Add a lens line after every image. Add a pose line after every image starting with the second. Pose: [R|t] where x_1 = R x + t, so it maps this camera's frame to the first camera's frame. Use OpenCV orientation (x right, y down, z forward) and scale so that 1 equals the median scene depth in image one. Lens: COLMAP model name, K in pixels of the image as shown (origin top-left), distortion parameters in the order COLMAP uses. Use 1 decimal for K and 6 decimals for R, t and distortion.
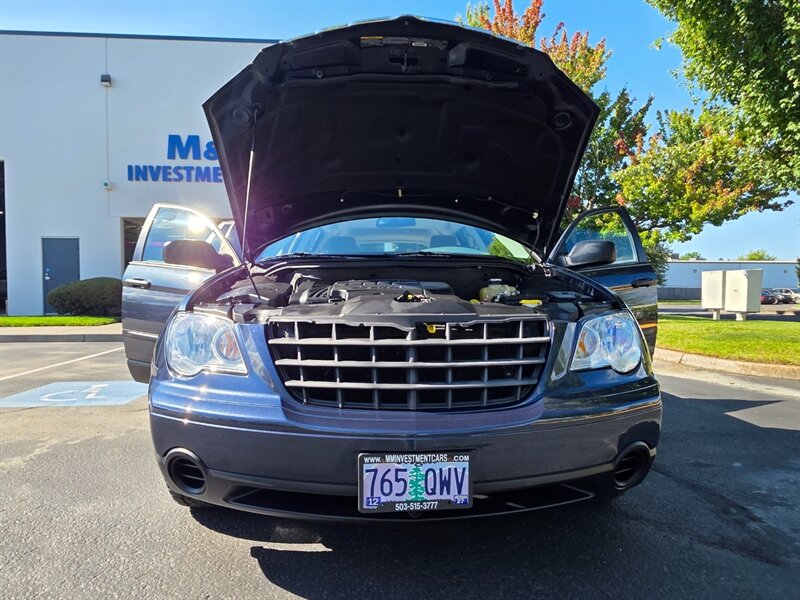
lens RADIAL K [[497.3, 0, 394.2], [0, 497.3, 310.6], [0, 0, 1]] dist [-0.018603, 0.007574]
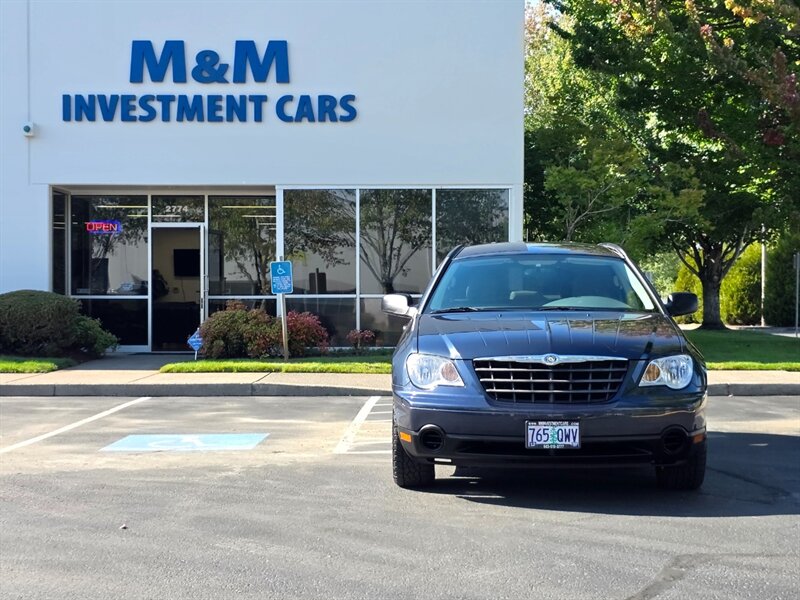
lens RADIAL K [[1186.1, 0, 398.5], [0, 1186.1, 299.8], [0, 0, 1]] dist [0.062656, 0.000000]
pose [[0.994612, -0.002612, -0.103636, -0.077496], [-0.001389, 0.999257, -0.038511, -0.030070], [0.103659, 0.038447, 0.993870, -3.742429]]
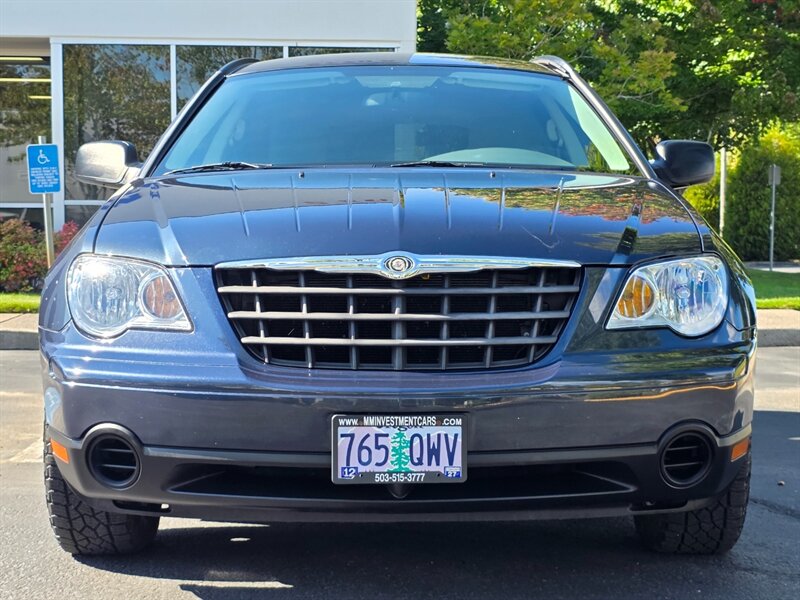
lens RADIAL K [[1468.3, 0, 401.1], [0, 1468.3, 262.6], [0, 0, 1]] dist [0.055909, 0.000000]
pose [[0.999781, 0.002405, -0.020793, 0.089961], [-0.002726, 0.999877, -0.015440, 0.057729], [0.020753, 0.015494, 0.999665, -1.397168]]
